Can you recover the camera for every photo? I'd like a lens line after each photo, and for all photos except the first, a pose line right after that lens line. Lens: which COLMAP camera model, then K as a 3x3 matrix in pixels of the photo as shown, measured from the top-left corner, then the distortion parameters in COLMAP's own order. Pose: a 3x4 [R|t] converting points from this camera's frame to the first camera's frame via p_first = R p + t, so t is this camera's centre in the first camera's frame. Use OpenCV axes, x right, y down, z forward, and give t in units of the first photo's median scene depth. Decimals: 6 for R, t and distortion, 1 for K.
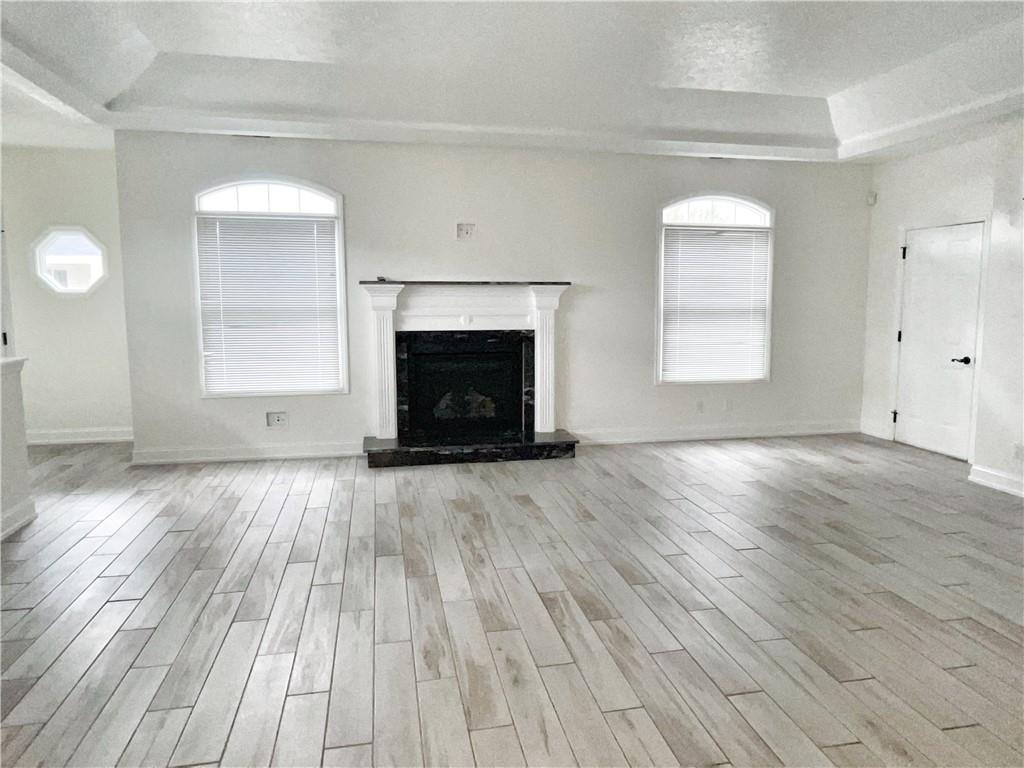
lens RADIAL K [[645.9, 0, 496.0], [0, 645.9, 361.3], [0, 0, 1]] dist [0.005601, -0.000565]
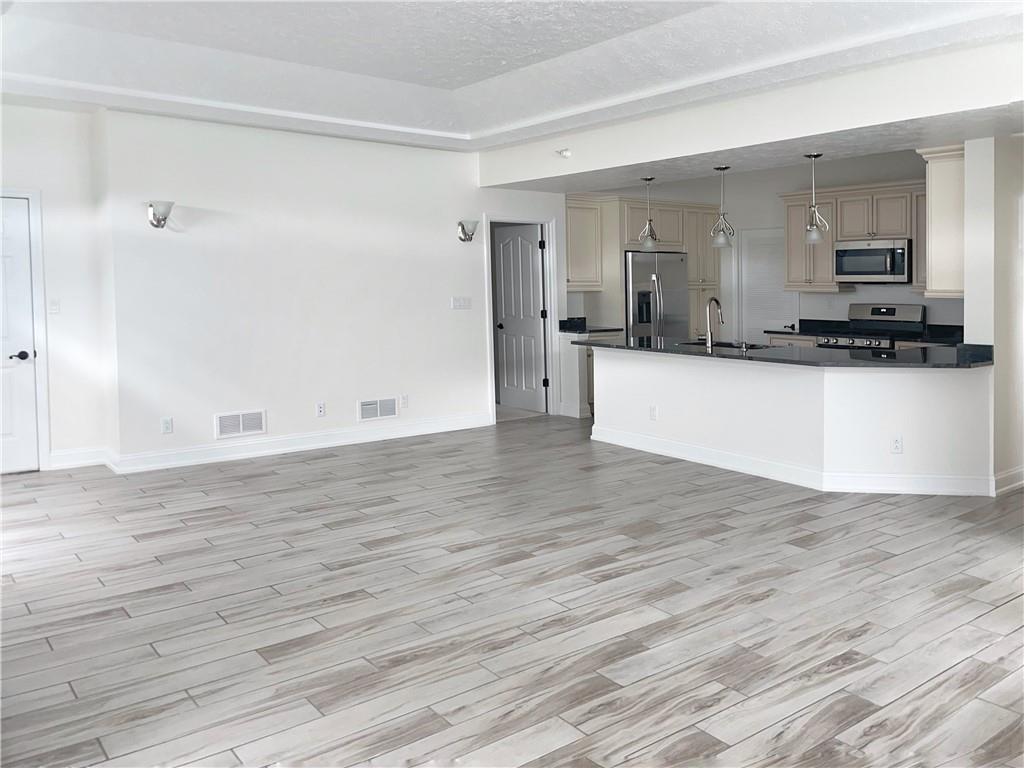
lens RADIAL K [[821.6, 0, 515.3], [0, 821.6, 373.5], [0, 0, 1]] dist [0.024330, -0.013739]
pose [[-0.441247, -0.105280, 0.891188, -0.729477], [0.097997, 0.981502, 0.164470, -0.128831], [-0.892019, 0.159906, -0.422768, 1.214676]]
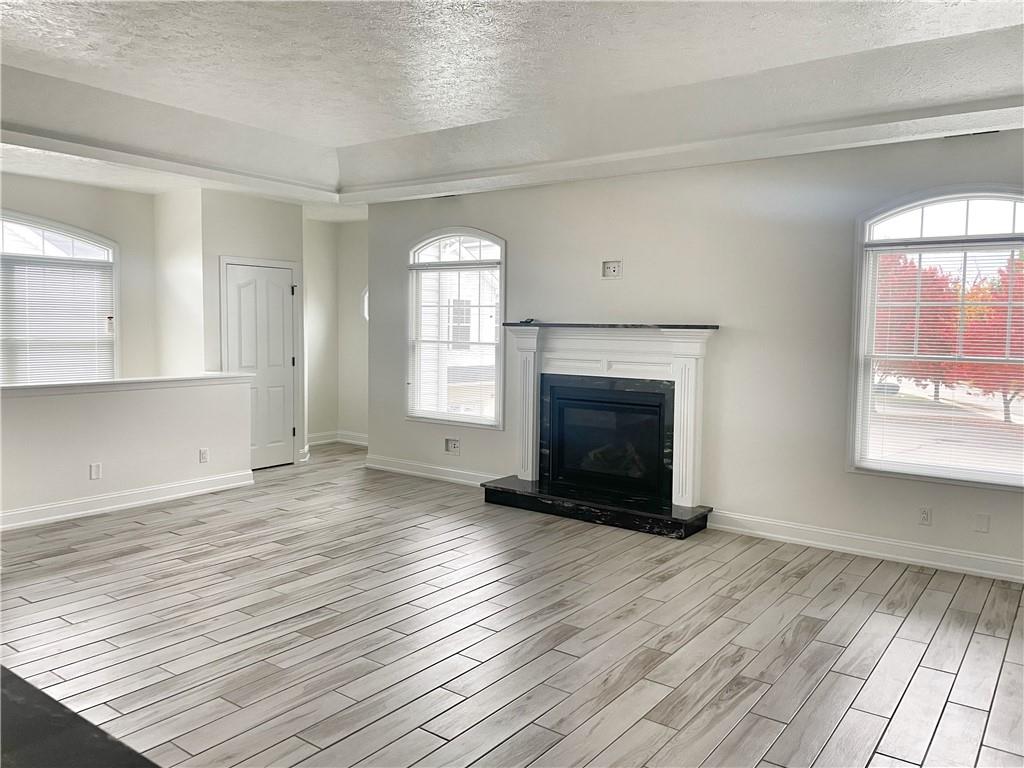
lens RADIAL K [[767.7, 0, 515.4], [0, 767.7, 380.4], [0, 0, 1]] dist [0.062006, -0.033779]
pose [[0.681690, 0.062940, -0.728929, 0.945198], [-0.092795, 0.995685, -0.000808, -0.043746], [0.725732, 0.068192, 0.684589, 0.232736]]
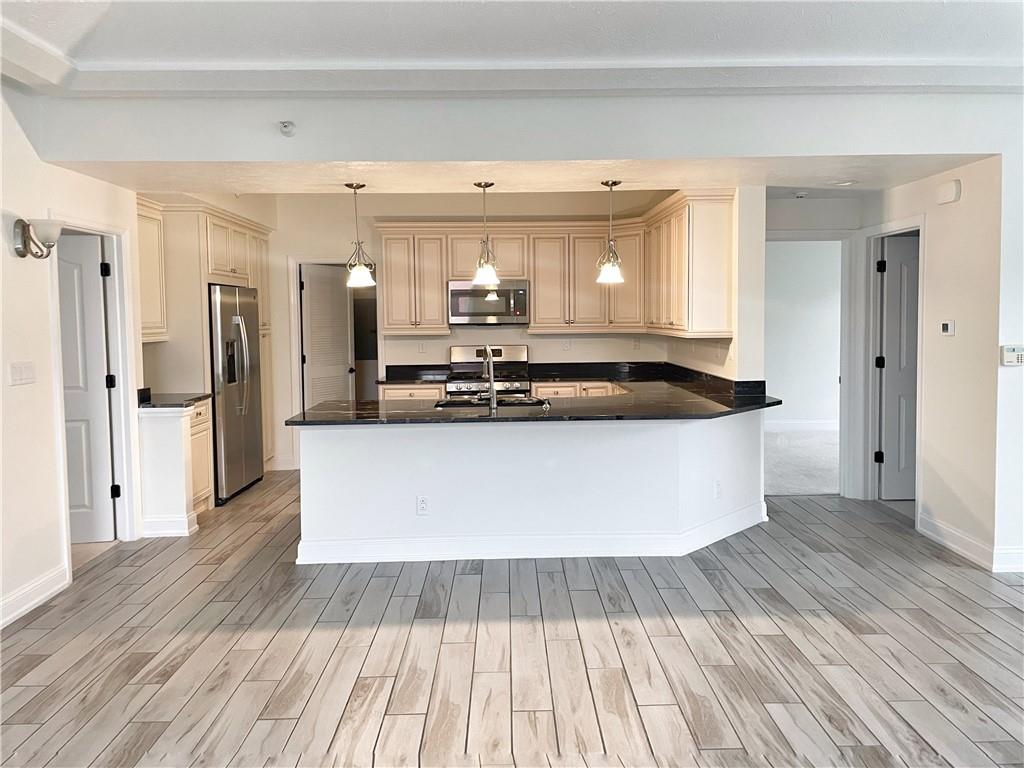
lens RADIAL K [[767.7, 0, 516.9], [0, 767.7, 375.9], [0, 0, 1]] dist [0.062006, -0.033779]
pose [[-0.986015, -0.006163, 0.166544, 0.293108], [0.025673, 0.981771, 0.188324, -0.149245], [-0.164669, 0.189966, -0.967883, 1.316696]]
